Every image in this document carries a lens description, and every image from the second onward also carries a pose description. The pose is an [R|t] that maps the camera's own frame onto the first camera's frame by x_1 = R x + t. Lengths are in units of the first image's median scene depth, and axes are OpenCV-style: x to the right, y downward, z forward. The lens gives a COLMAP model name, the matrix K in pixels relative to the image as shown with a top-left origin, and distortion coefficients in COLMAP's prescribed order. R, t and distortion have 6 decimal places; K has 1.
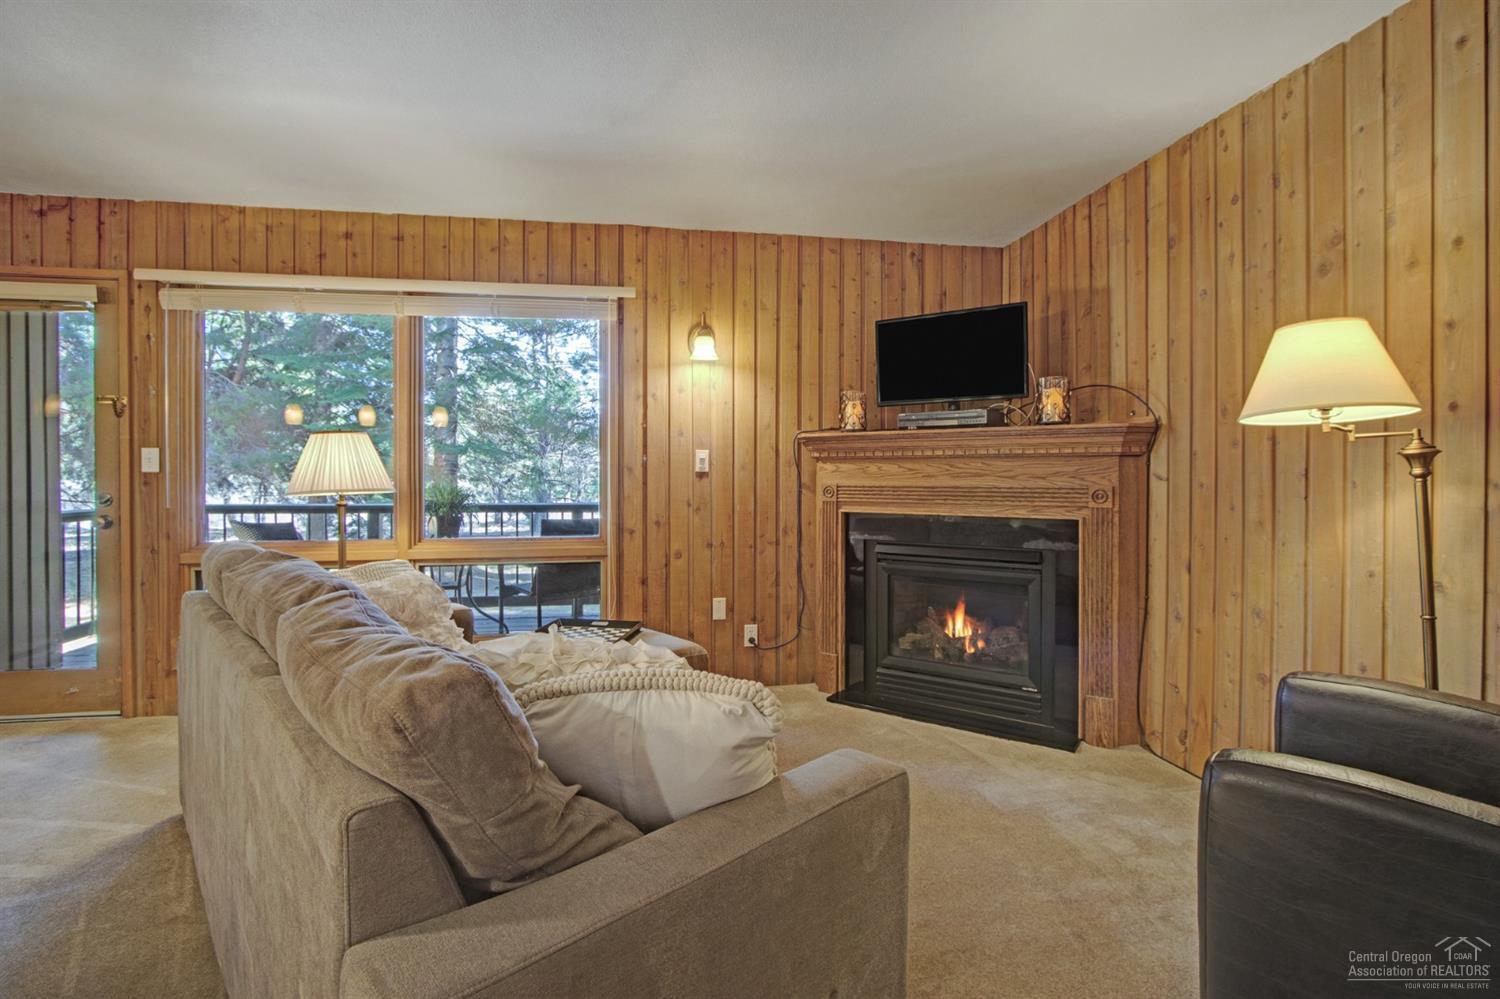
lens RADIAL K [[689.6, 0, 759.9], [0, 689.6, 473.9], [0, 0, 1]] dist [-0.032739, 0.009492]
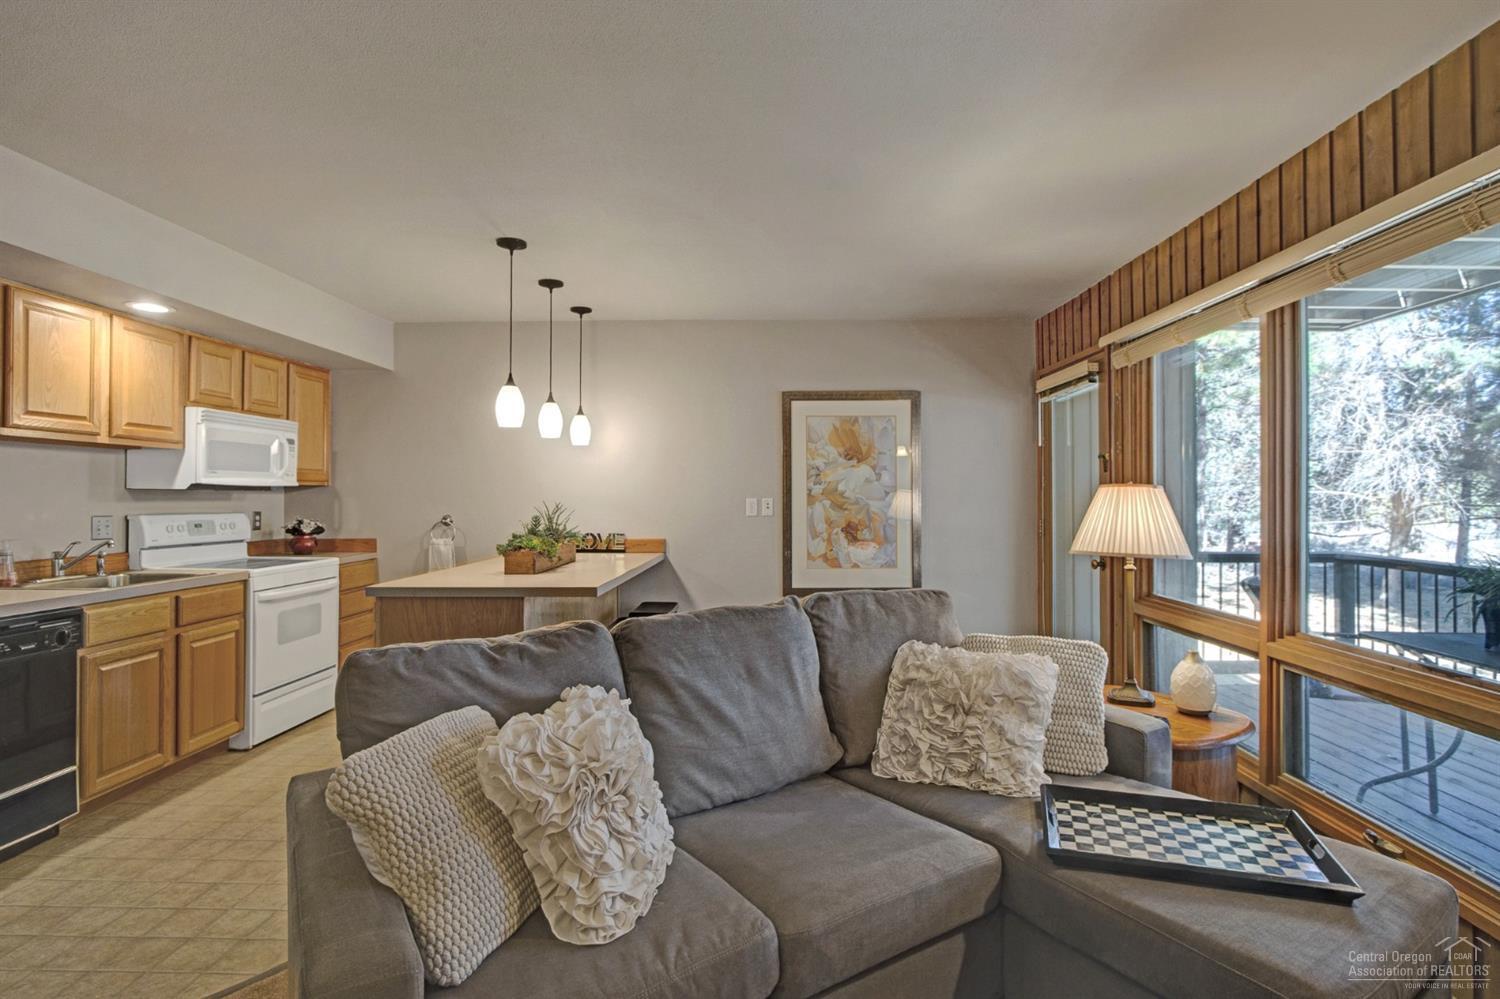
lens RADIAL K [[758.9, 0, 771.0], [0, 758.9, 488.3], [0, 0, 1]] dist [-0.012864, 0.000137]
pose [[-0.186248, -0.008791, -0.982464, 0.336762], [-0.007687, 0.999942, -0.007490, -0.039108], [0.982473, 0.006157, -0.186304, 0.610291]]
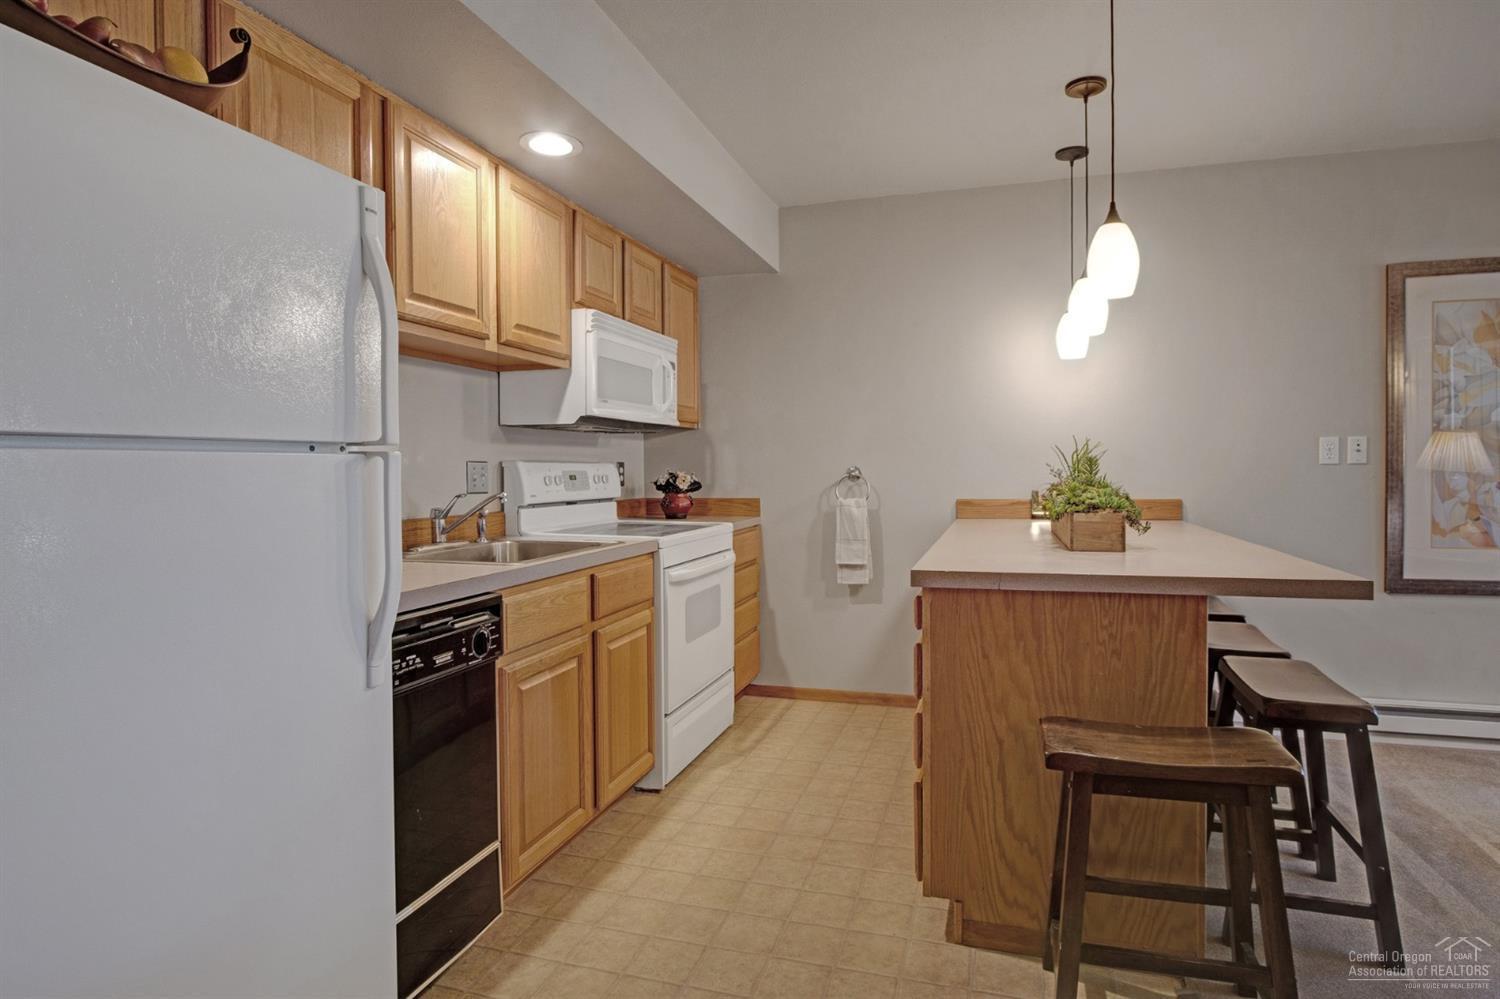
lens RADIAL K [[800.7, 0, 780.6], [0, 800.7, 480.0], [0, 0, 1]] dist [-0.020664, -0.000227]
pose [[-0.434680, 0.019359, -0.900377, 0.087517], [0.000305, 0.999772, 0.021349, -0.000173], [0.900585, 0.009005, -0.434587, 0.144973]]
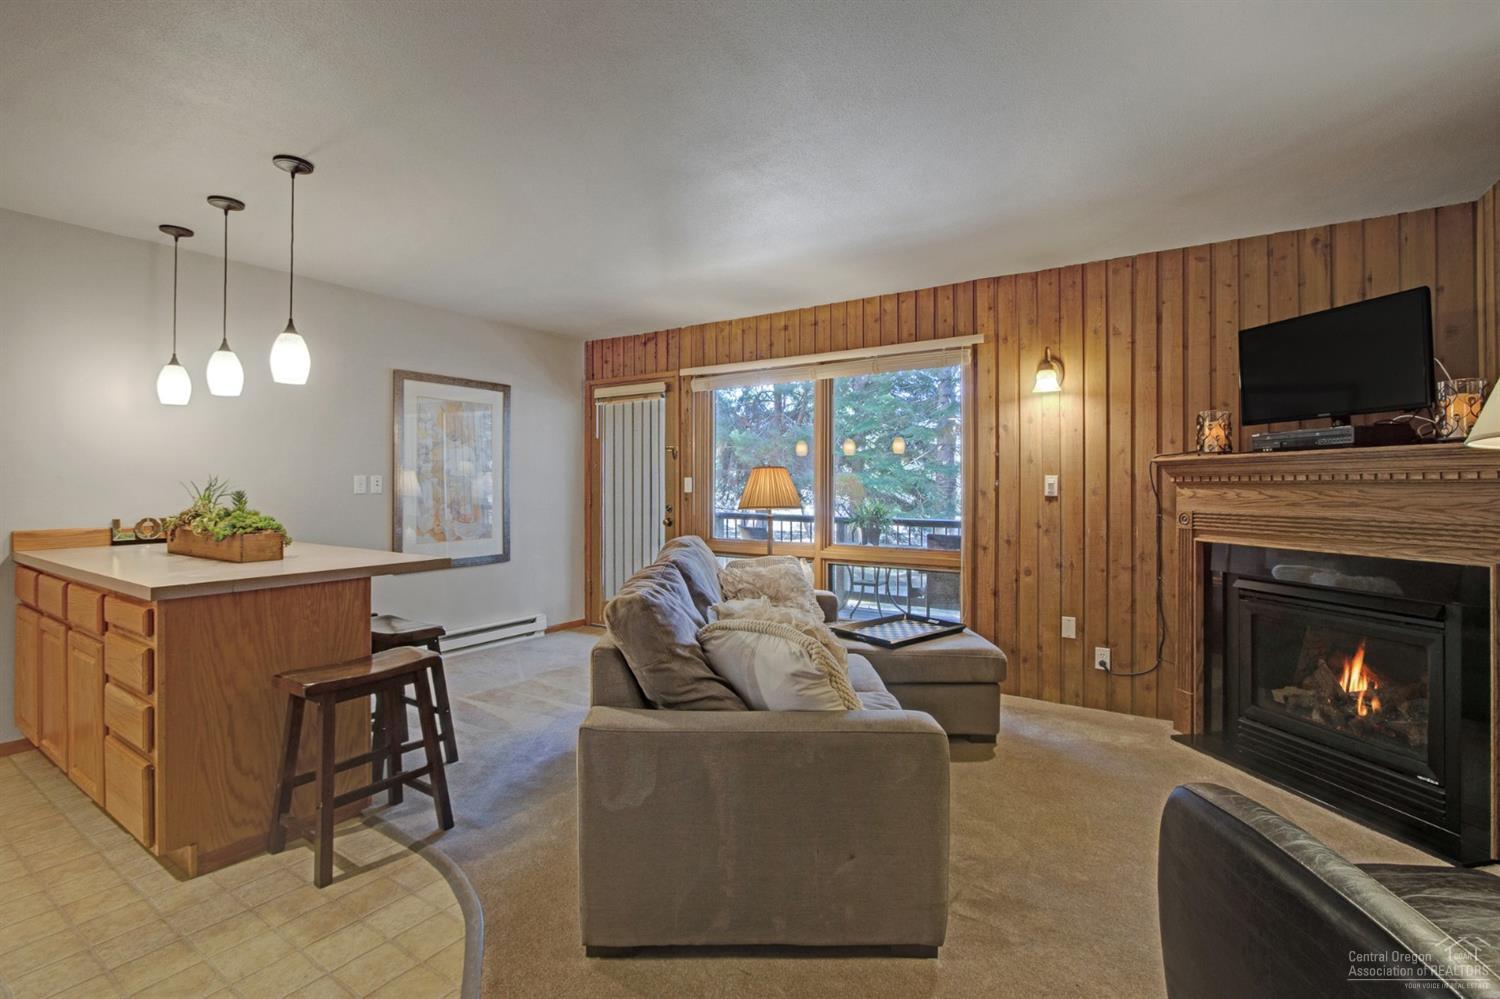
lens RADIAL K [[680.7, 0, 762.9], [0, 680.7, 480.7], [0, 0, 1]] dist [-0.016488, 0.000362]
pose [[0.732699, -0.003022, -0.680546, 0.309095], [-0.005826, 0.999926, -0.010713, -0.012920], [0.680528, 0.011814, 0.732627, -0.070834]]
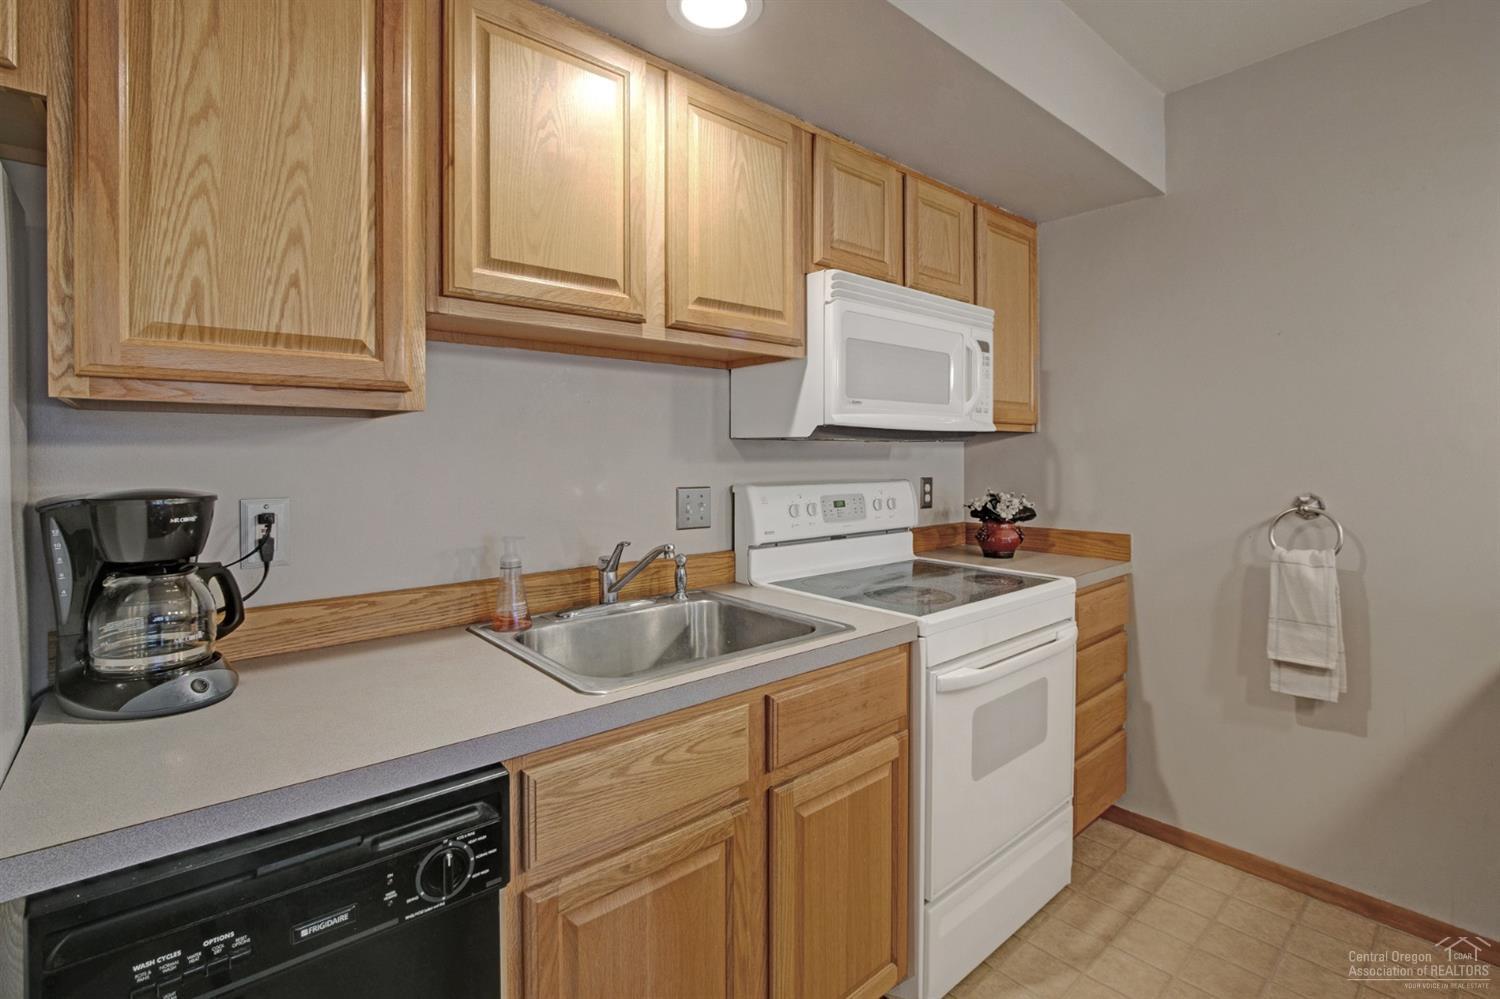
lens RADIAL K [[697.4, 0, 741.7], [0, 697.4, 461.3], [0, 0, 1]] dist [-0.018294, 0.001069]
pose [[-0.858291, 0.009085, -0.513083, -0.254056], [0.000378, 0.999854, 0.017070, -0.030831], [0.513164, 0.014457, -0.858169, 0.006119]]
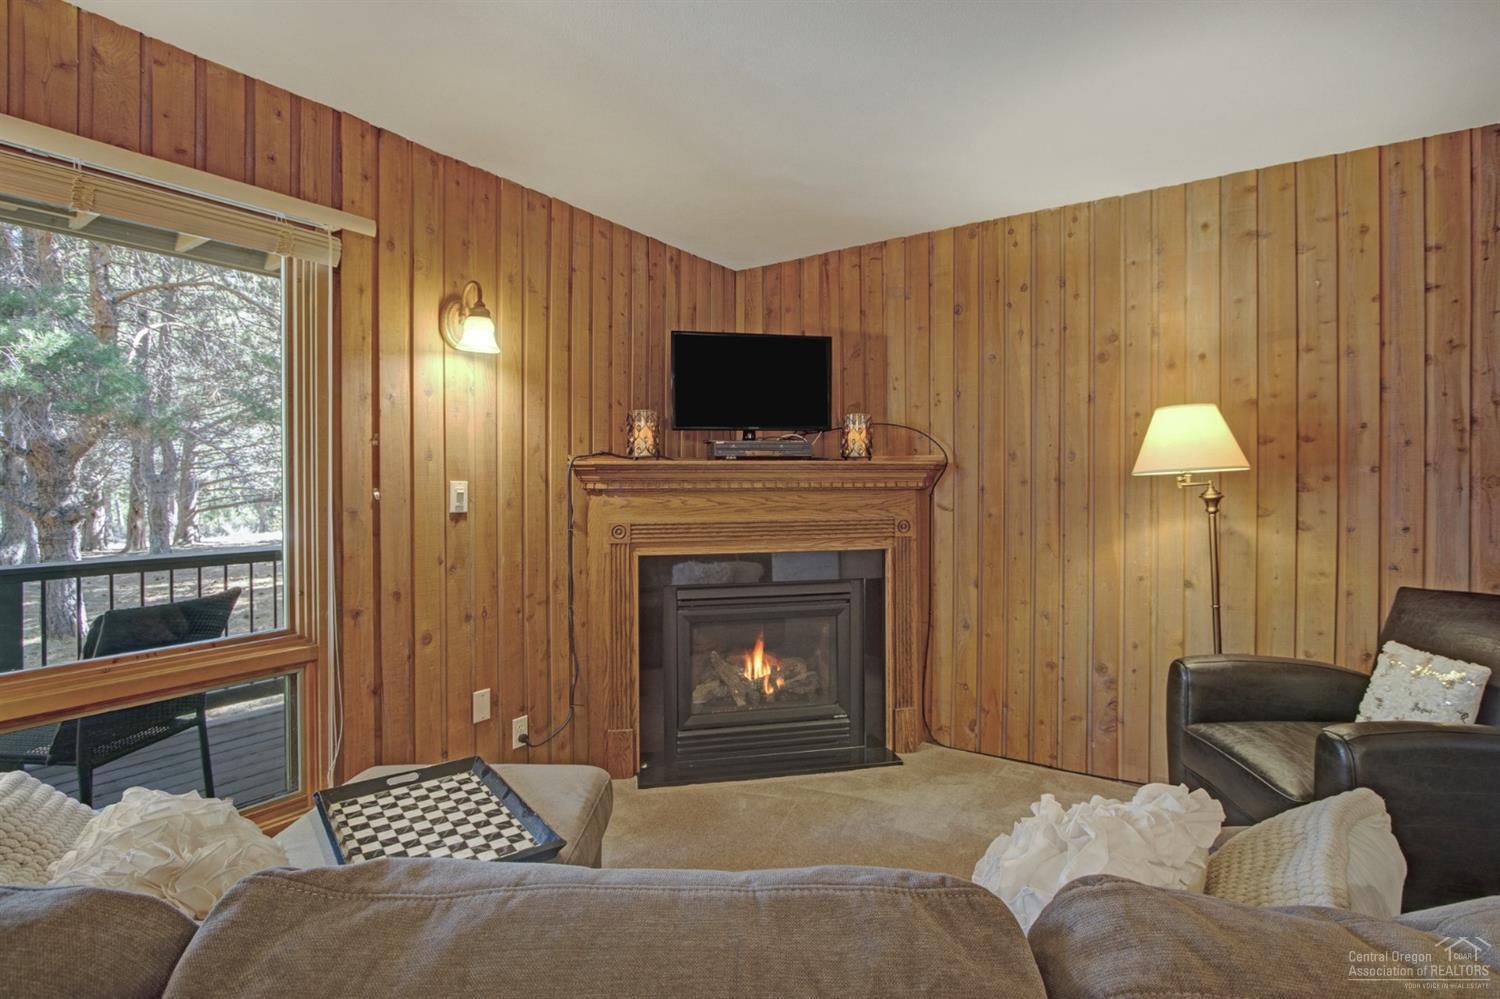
lens RADIAL K [[712.3, 0, 762.0], [0, 712.3, 482.1], [0, 0, 1]] dist [-0.019558, 0.000777]
pose [[0.691271, -0.005251, 0.722576, -0.394334], [0.005106, 0.999984, 0.002383, -0.034024], [-0.722577, 0.002042, 0.691287, 0.298818]]
